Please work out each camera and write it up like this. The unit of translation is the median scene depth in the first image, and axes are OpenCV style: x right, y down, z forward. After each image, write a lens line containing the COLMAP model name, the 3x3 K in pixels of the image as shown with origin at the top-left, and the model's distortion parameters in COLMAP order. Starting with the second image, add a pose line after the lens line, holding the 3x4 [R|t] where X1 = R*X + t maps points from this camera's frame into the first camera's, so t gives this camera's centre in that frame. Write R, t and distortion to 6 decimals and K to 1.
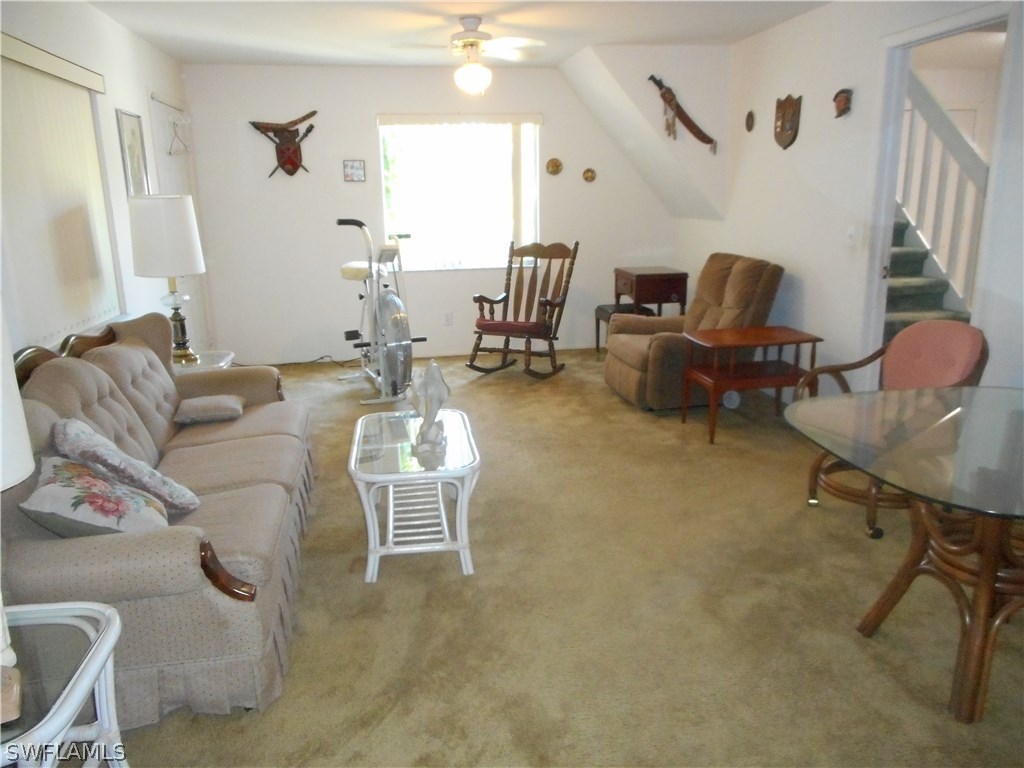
lens RADIAL K [[768.1, 0, 510.1], [0, 768.1, 388.3], [0, 0, 1]] dist [0.015645, 0.008942]
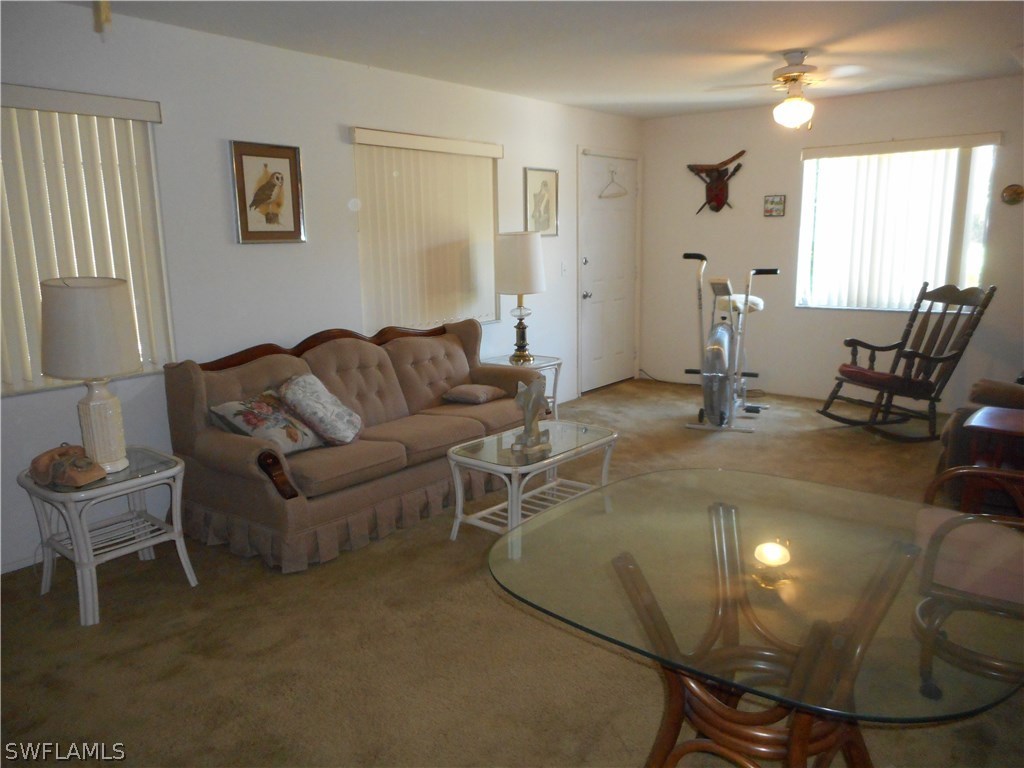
lens RADIAL K [[768.1, 0, 510.0], [0, 768.1, 380.5], [0, 0, 1]] dist [0.015645, 0.008942]
pose [[0.671681, 0.146220, -0.726267, 0.356239], [-0.179557, 0.983230, 0.031893, -0.028695], [0.718752, 0.108985, 0.686672, 0.085326]]
